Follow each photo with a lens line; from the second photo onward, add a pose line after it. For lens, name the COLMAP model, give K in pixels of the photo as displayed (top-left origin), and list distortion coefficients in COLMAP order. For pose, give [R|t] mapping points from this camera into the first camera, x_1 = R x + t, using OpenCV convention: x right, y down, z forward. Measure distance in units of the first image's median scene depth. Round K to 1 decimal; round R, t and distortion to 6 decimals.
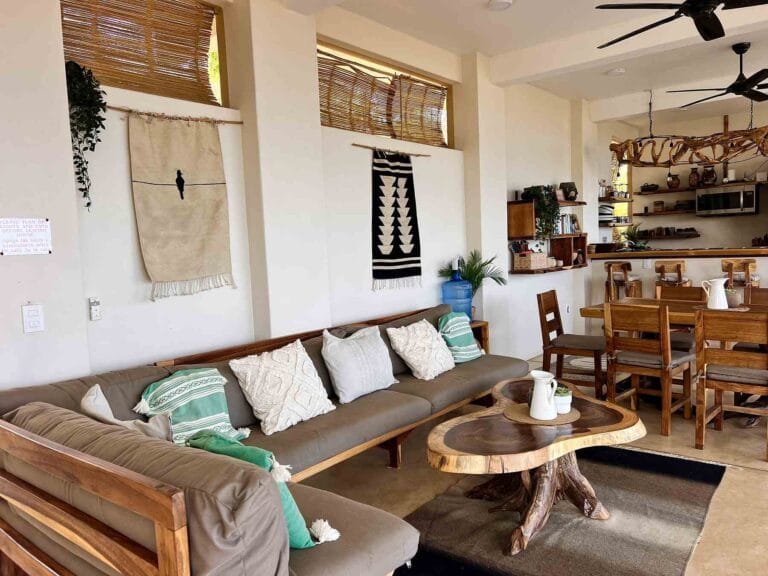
lens RADIAL K [[580.6, 0, 388.0], [0, 580.6, 287.5], [0, 0, 1]] dist [0.050730, -0.022139]
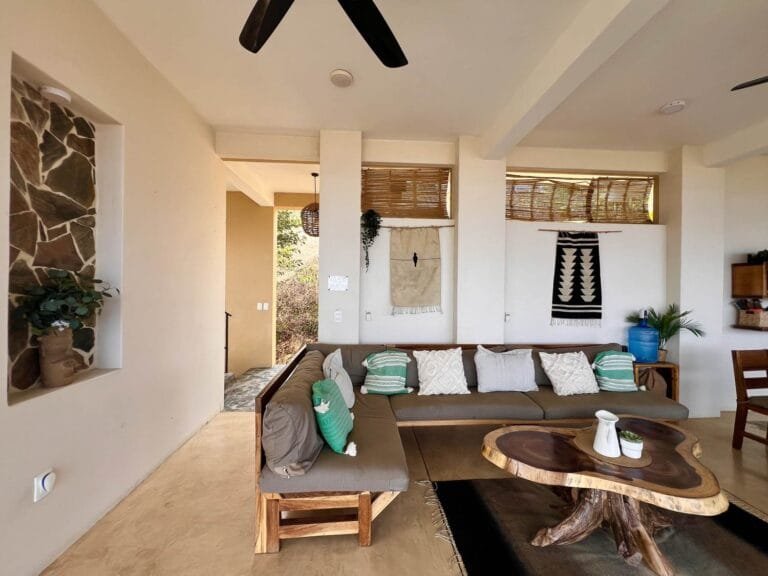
lens RADIAL K [[307.7, 0, 381.3], [0, 307.7, 284.4], [0, 0, 1]] dist [-0.003487, 0.001084]
pose [[0.676194, 0.044080, -0.735404, 0.283437], [-0.095949, 0.994976, -0.028585, -0.038242], [0.730449, 0.089890, 0.677026, 0.155759]]
